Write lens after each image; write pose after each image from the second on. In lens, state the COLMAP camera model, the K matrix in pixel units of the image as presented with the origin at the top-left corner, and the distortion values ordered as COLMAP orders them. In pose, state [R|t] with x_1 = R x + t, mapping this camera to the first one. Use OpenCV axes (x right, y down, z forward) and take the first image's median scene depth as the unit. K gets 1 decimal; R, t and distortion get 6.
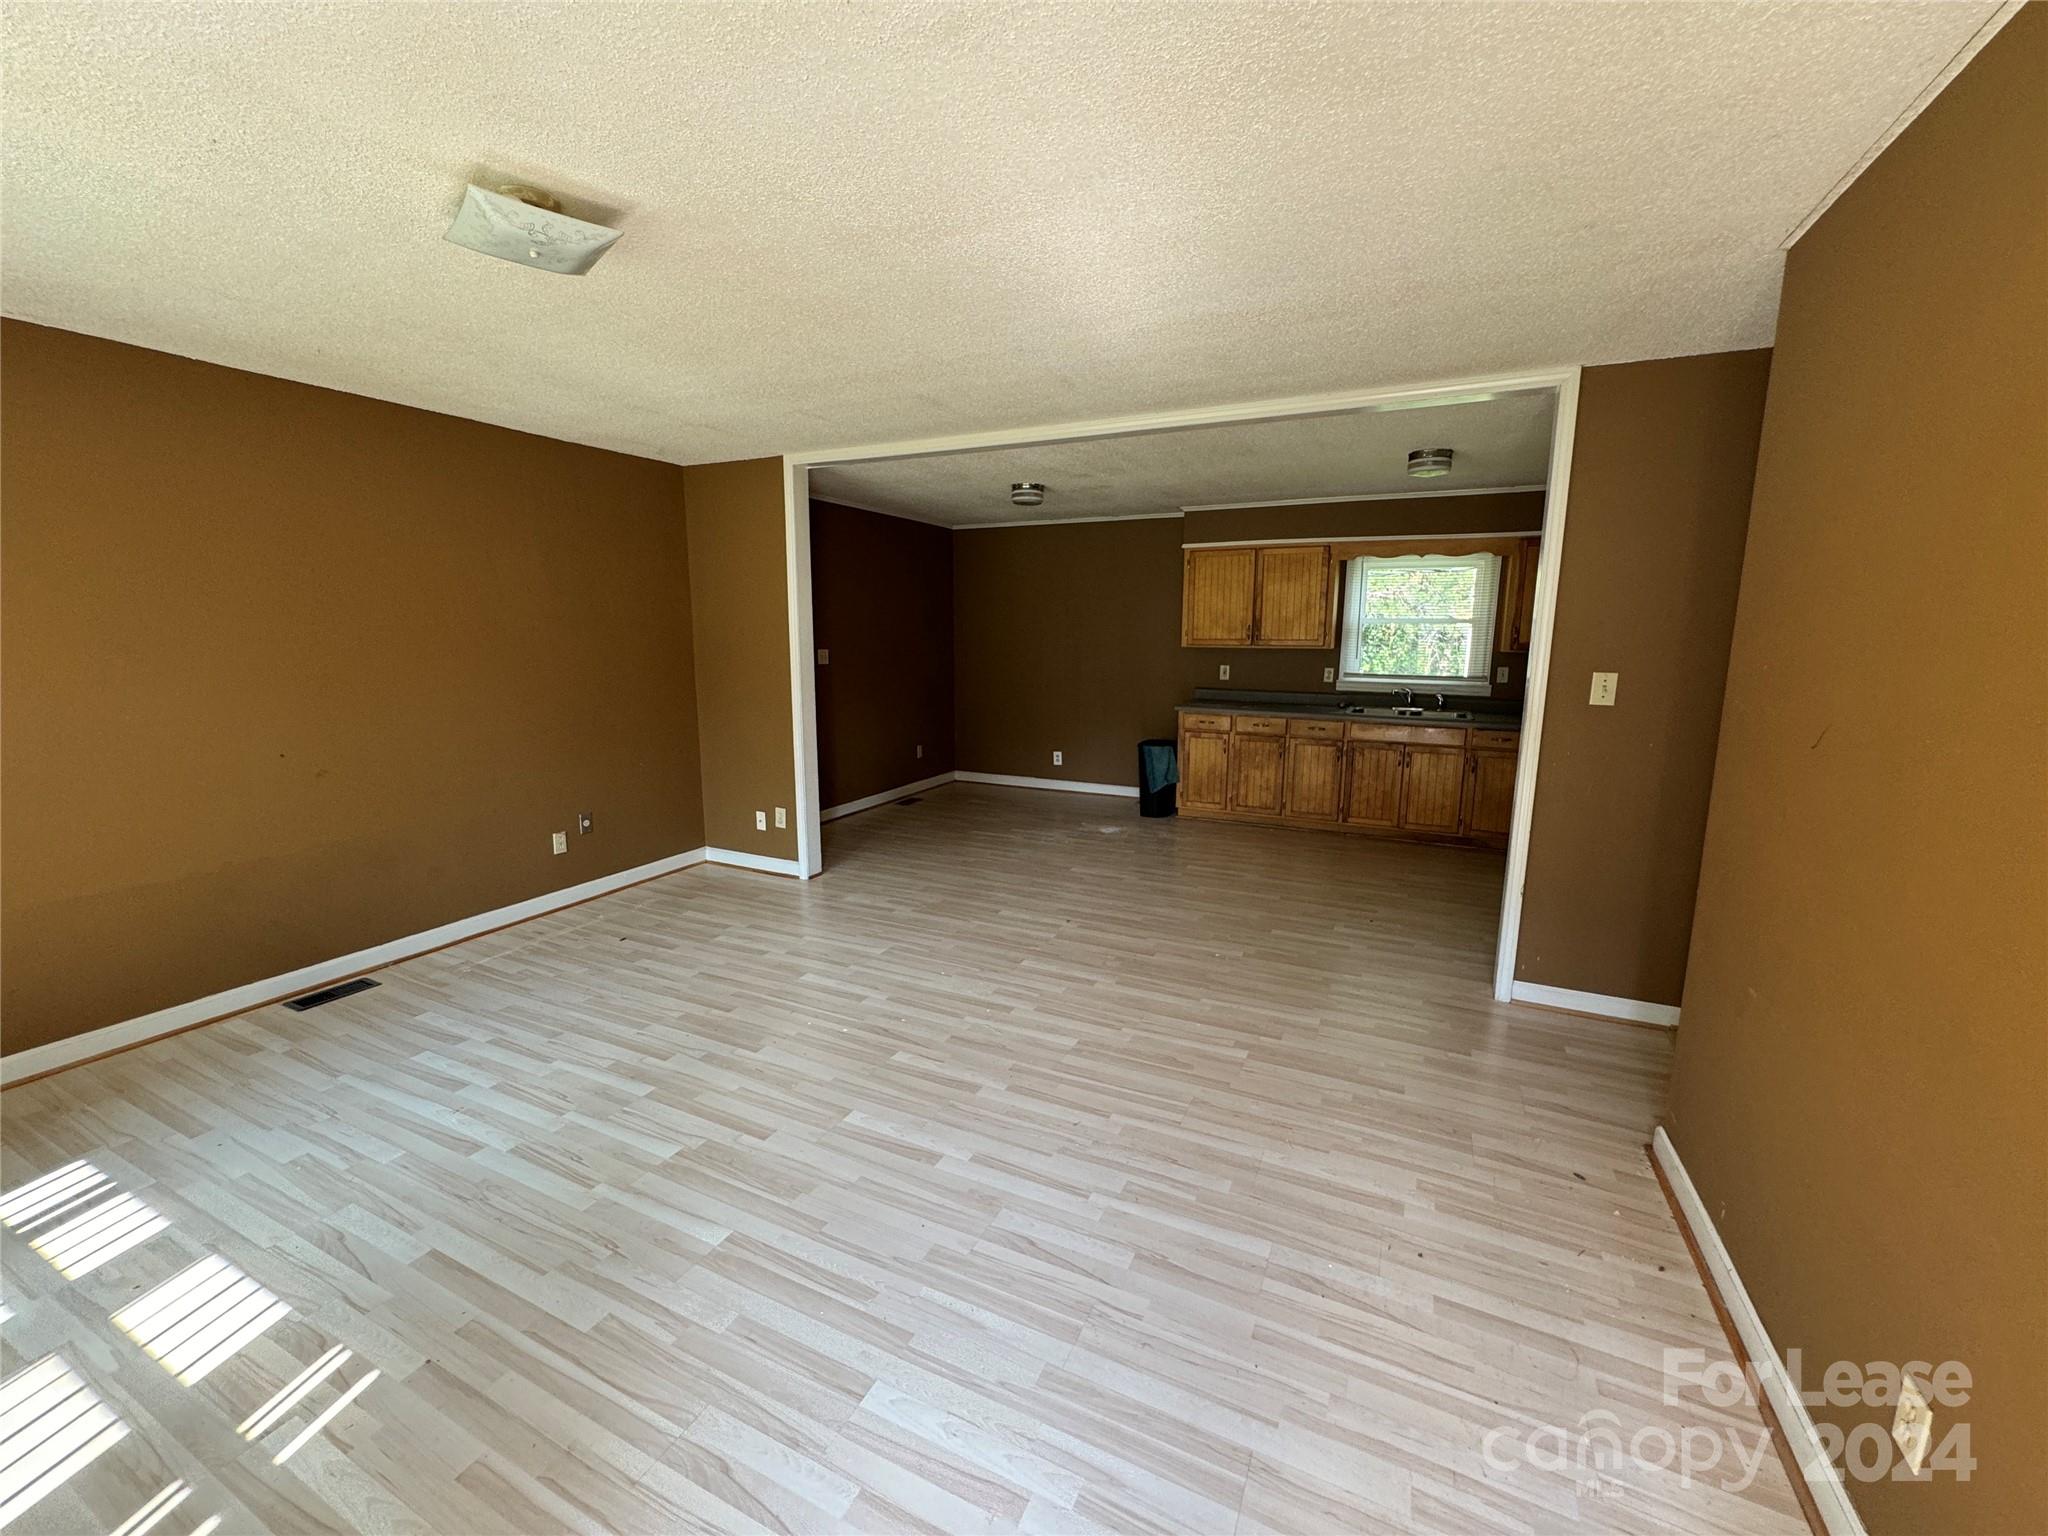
lens RADIAL K [[817.9, 0, 1026.6], [0, 817.9, 765.1], [0, 0, 1]] dist [0.003675, 0.001037]
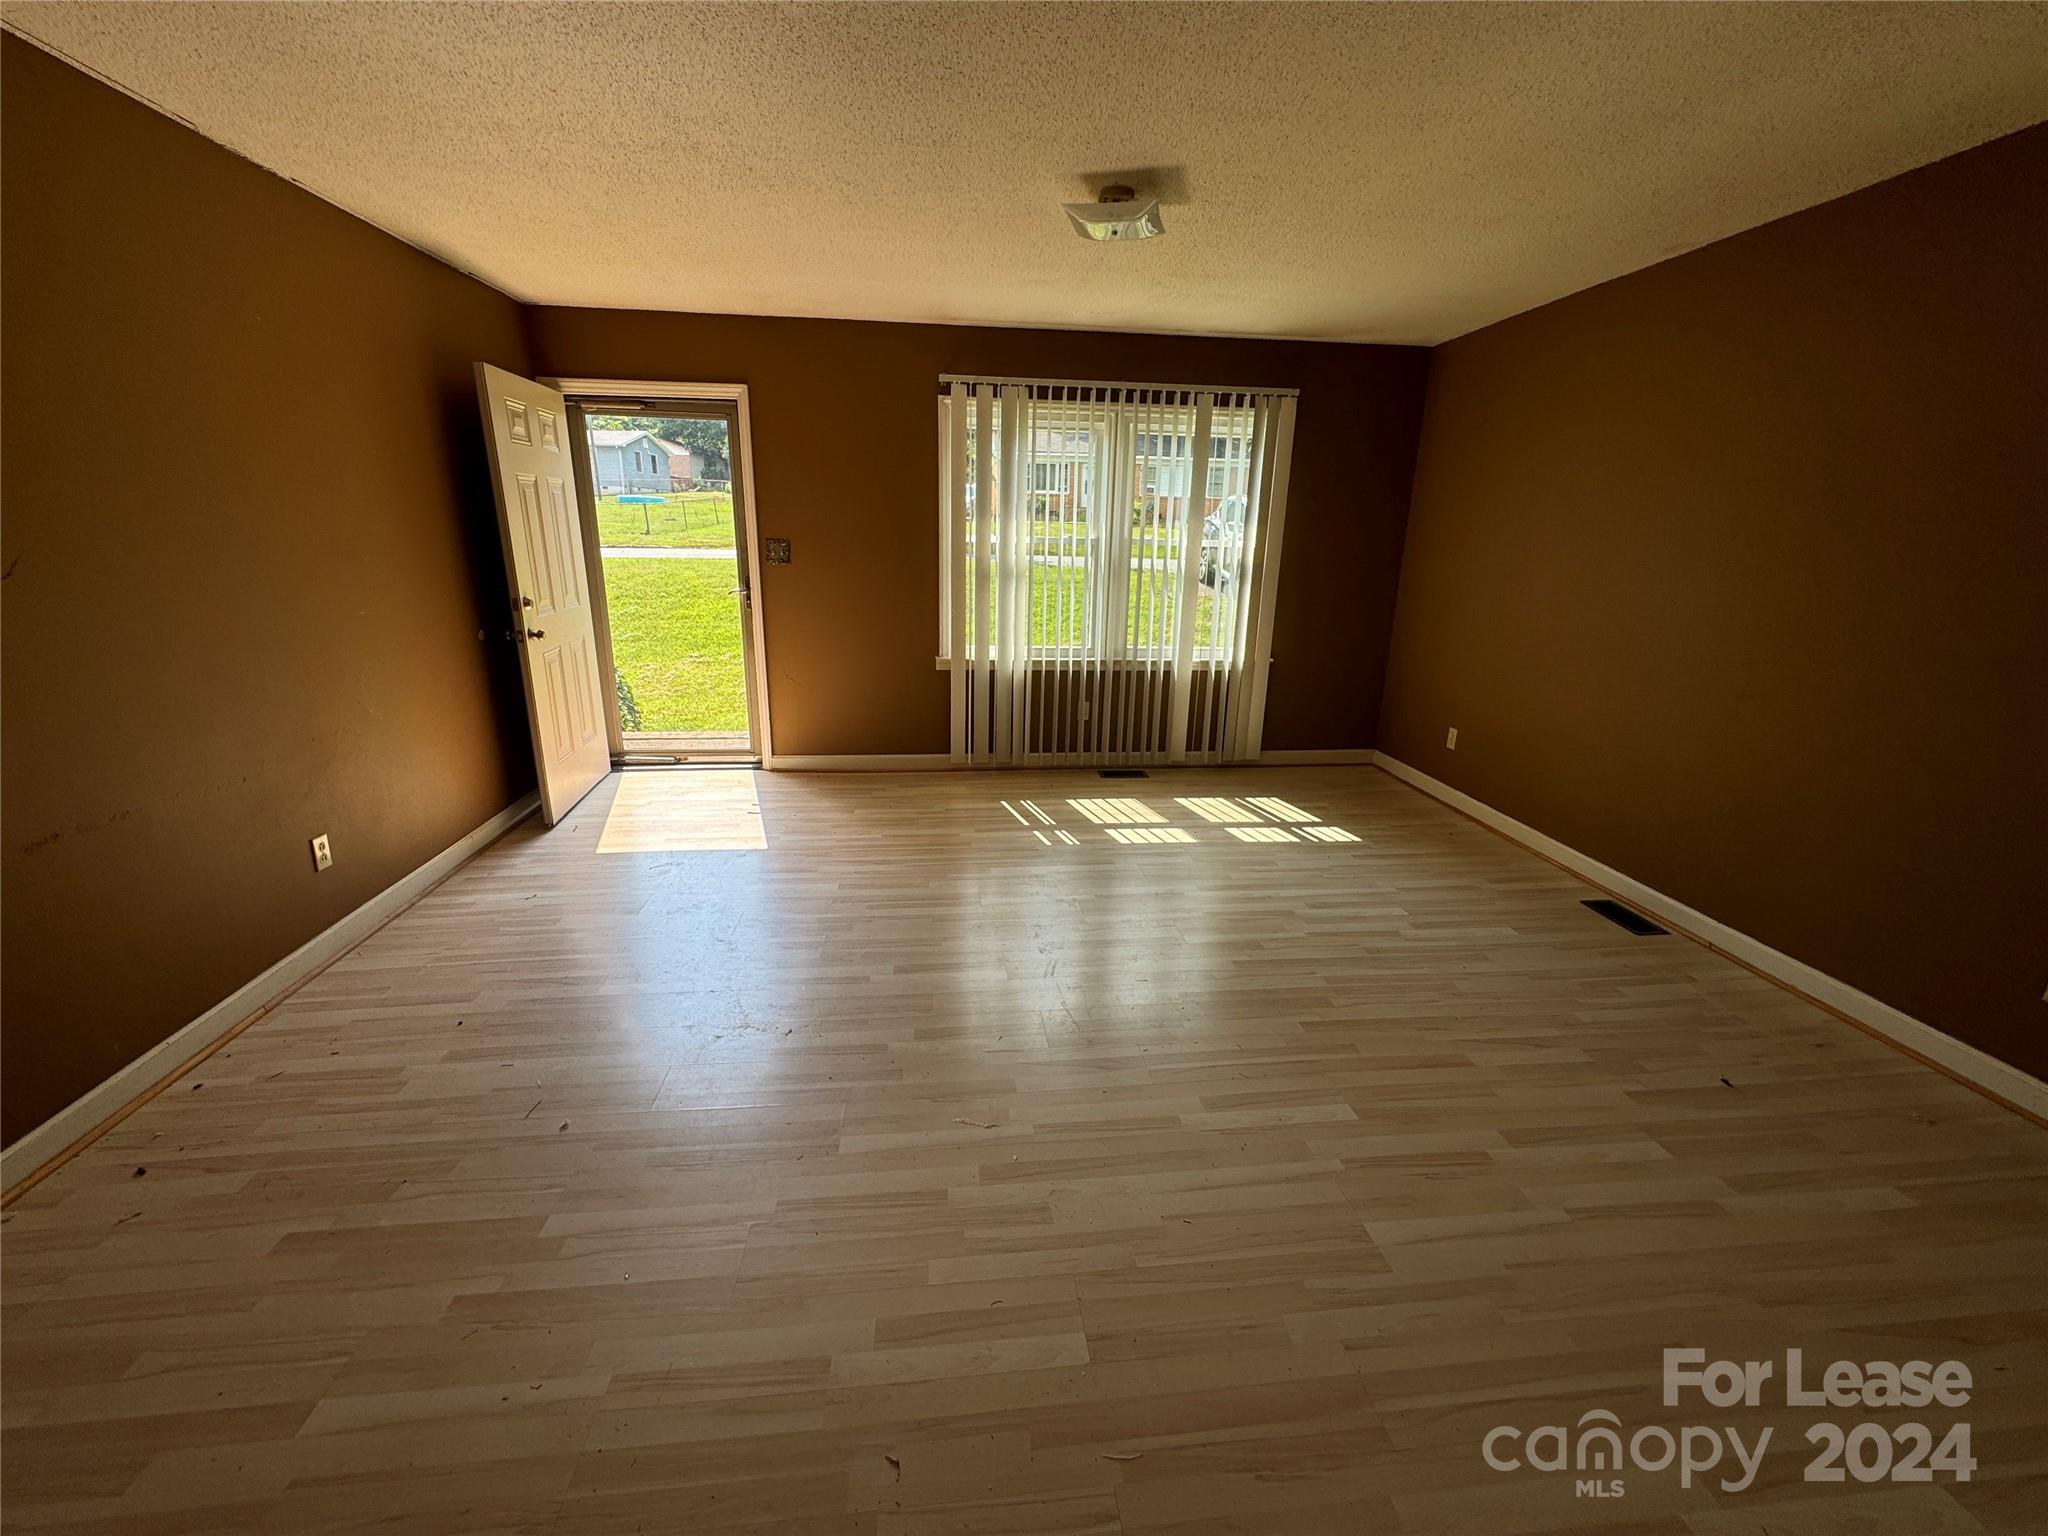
lens RADIAL K [[817.9, 0, 1024.9], [0, 817.9, 770.7], [0, 0, 1]] dist [0.003675, 0.001037]
pose [[-0.850633, 0.127536, -0.510057, 0.220829], [-0.106875, 0.907933, 0.405259, -0.198920], [0.514783, 0.399239, -0.758687, 1.401316]]
